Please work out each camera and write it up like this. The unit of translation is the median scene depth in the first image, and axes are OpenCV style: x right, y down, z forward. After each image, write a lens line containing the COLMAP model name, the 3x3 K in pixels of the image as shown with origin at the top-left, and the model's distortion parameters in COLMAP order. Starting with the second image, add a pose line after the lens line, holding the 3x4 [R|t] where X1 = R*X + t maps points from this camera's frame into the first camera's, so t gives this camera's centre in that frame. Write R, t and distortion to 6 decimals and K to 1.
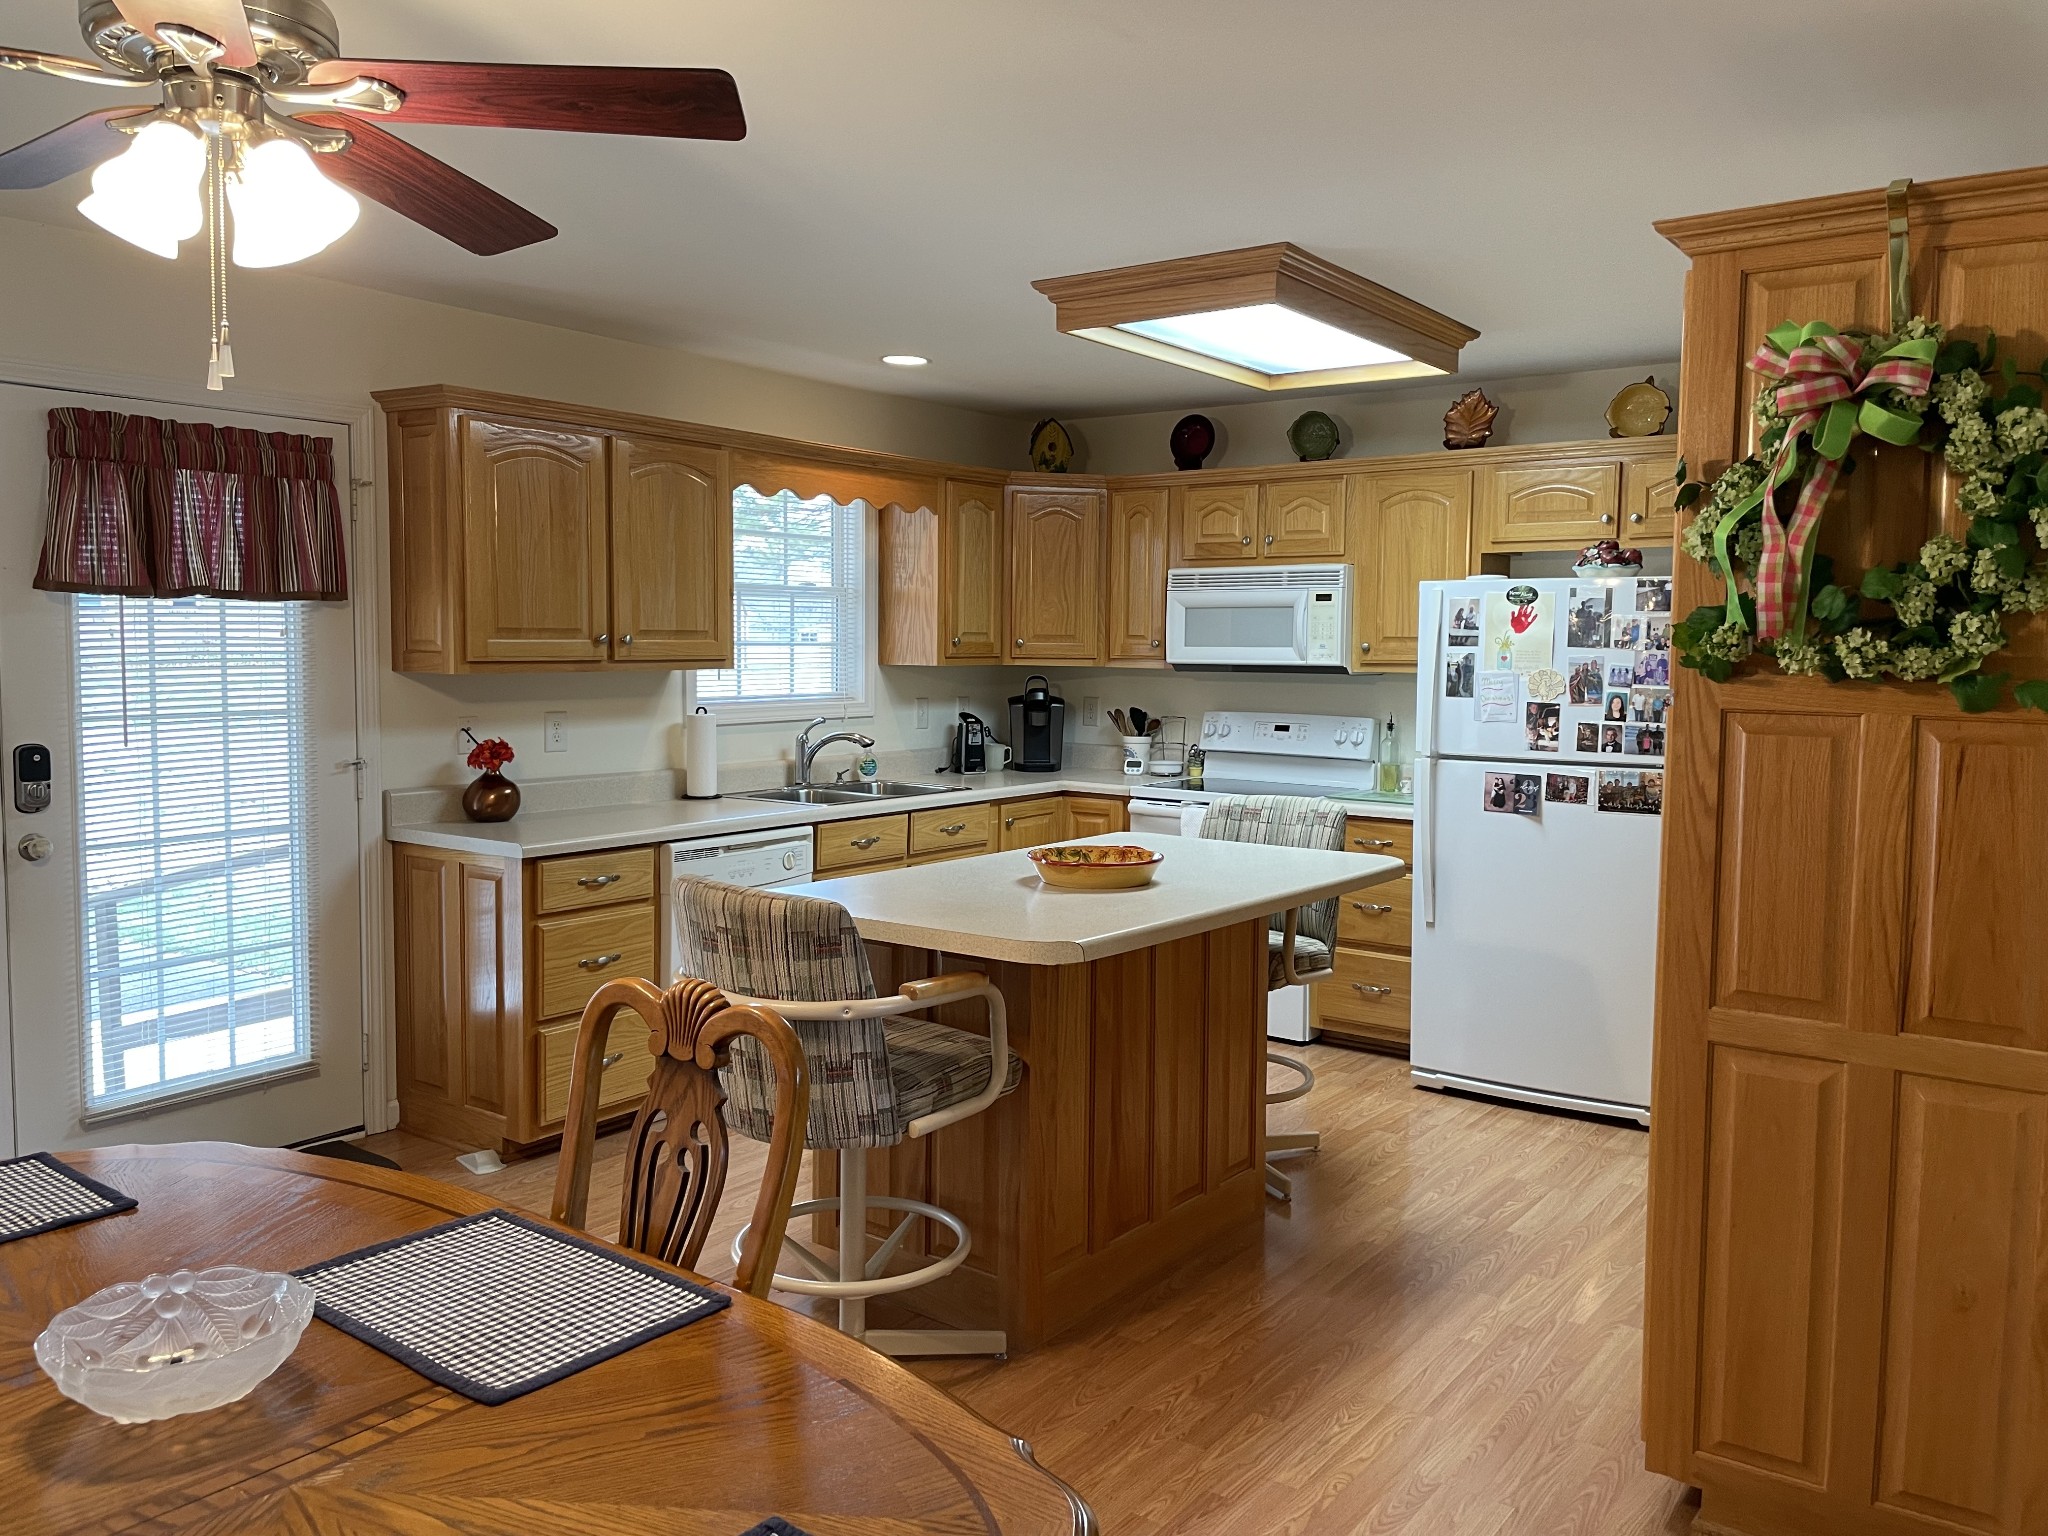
lens RADIAL K [[1538.4, 0, 1028.1], [0, 1538.4, 756.0], [0, 0, 1]] dist [0.124258, -0.139344]
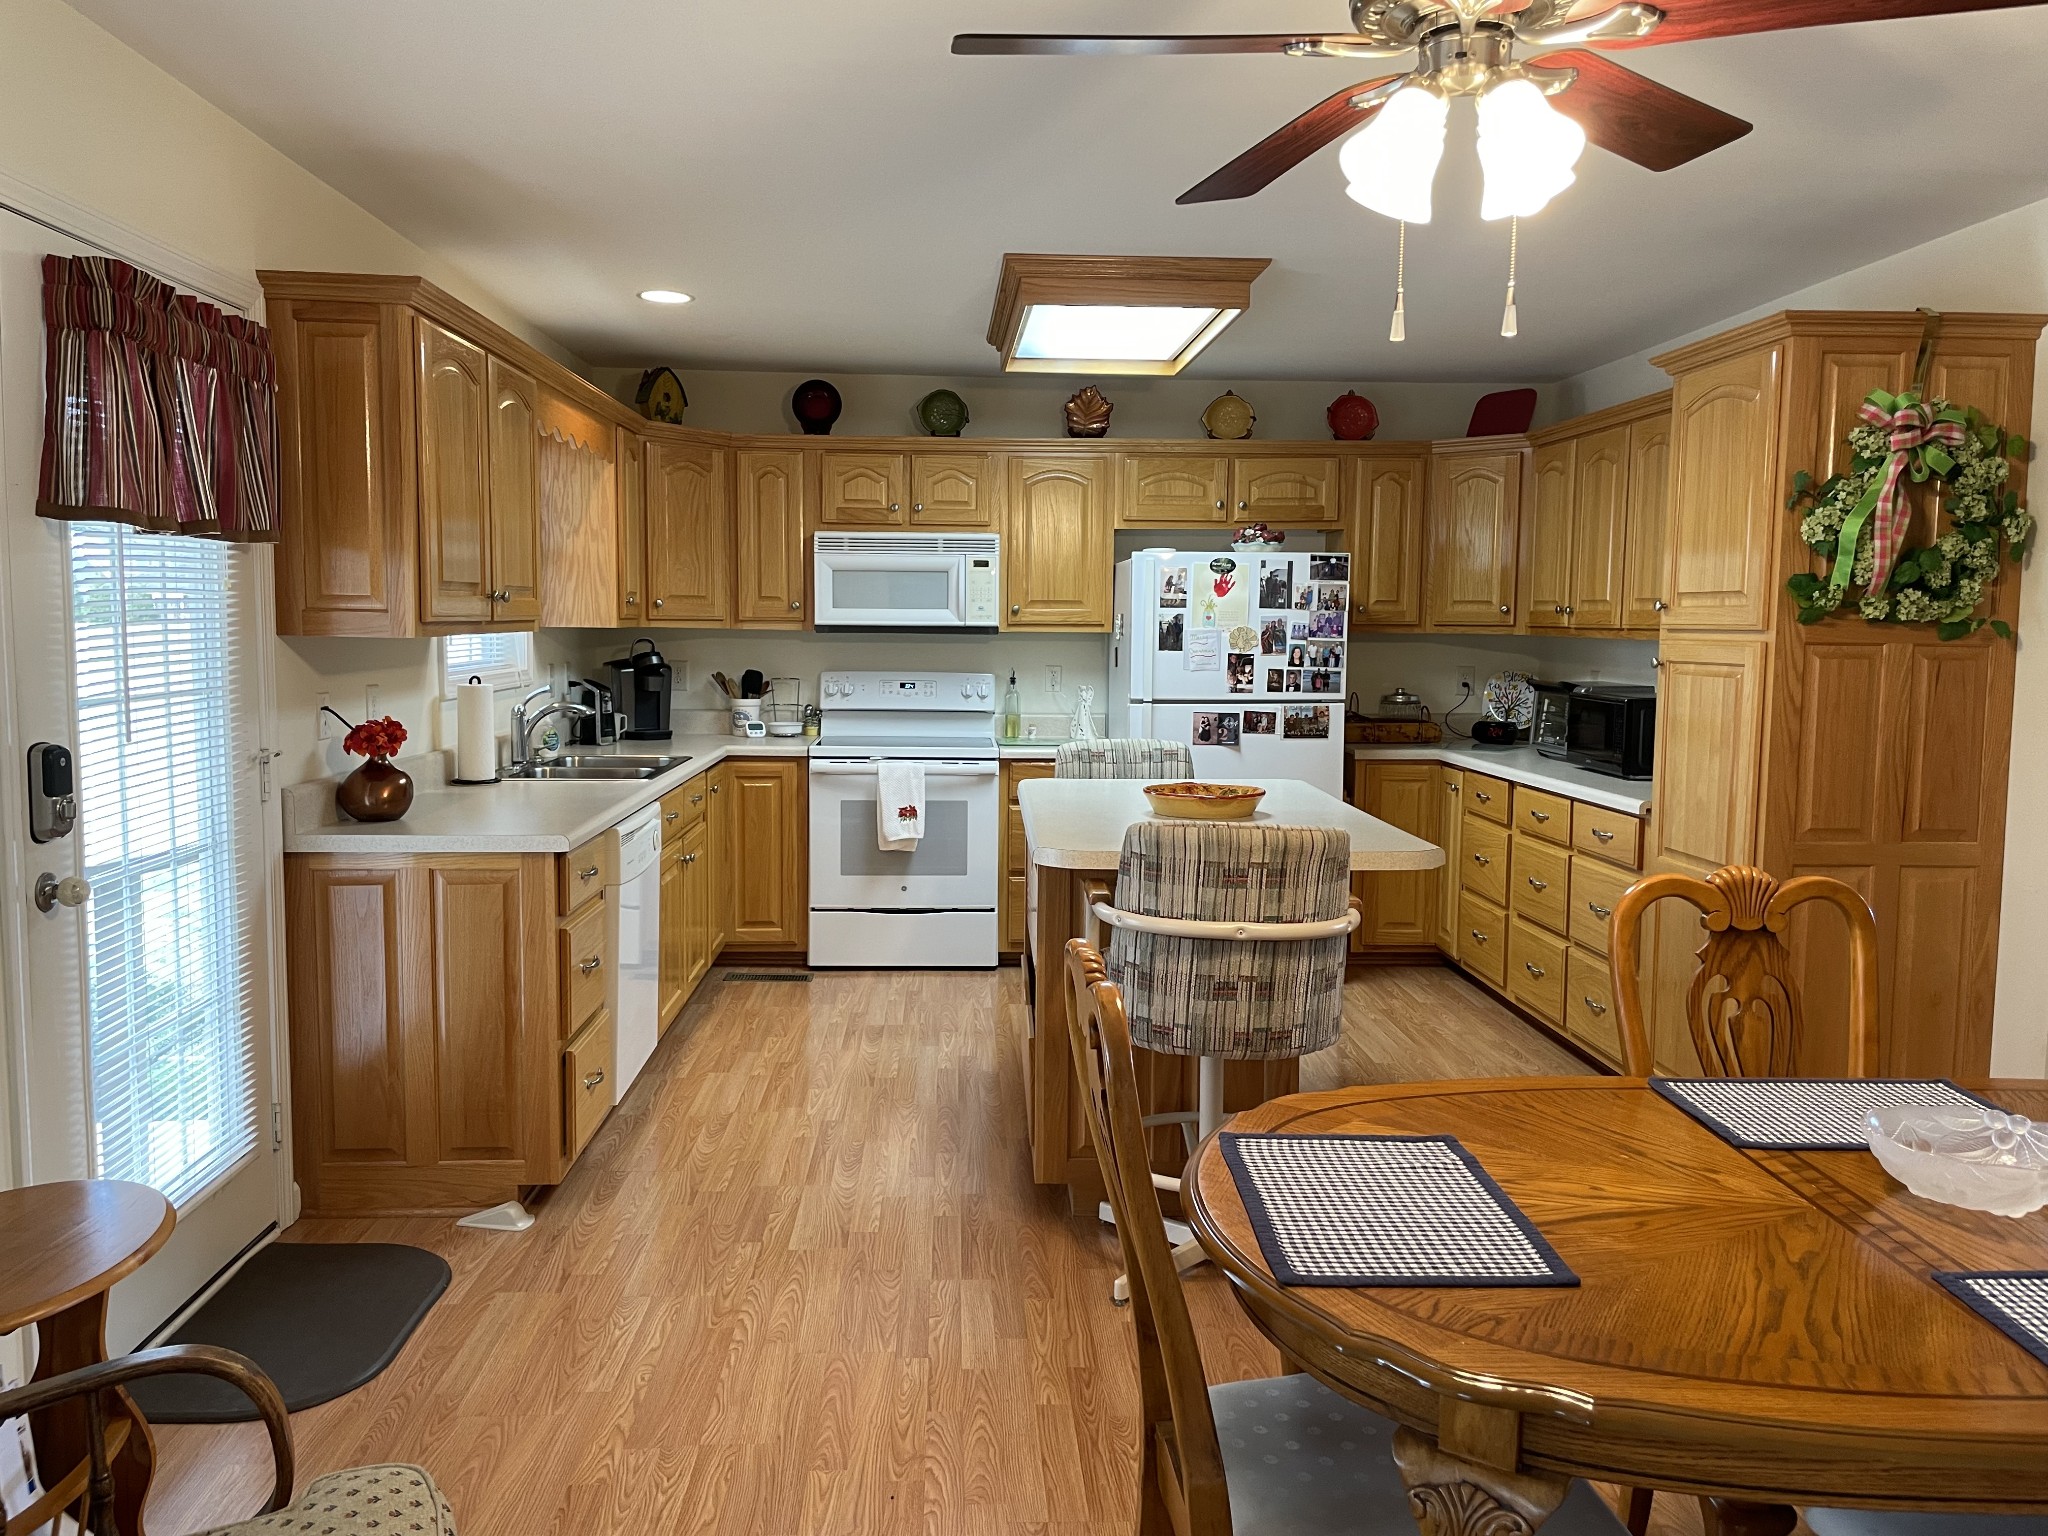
lens RADIAL K [[1538.4, 0, 1028.1], [0, 1538.4, 756.0], [0, 0, 1]] dist [0.124258, -0.139344]
pose [[0.781950, -0.058683, 0.620573, -0.560995], [0.045915, 0.998277, 0.036545, -0.005613], [-0.621648, -0.000083, 0.783297, 0.147685]]
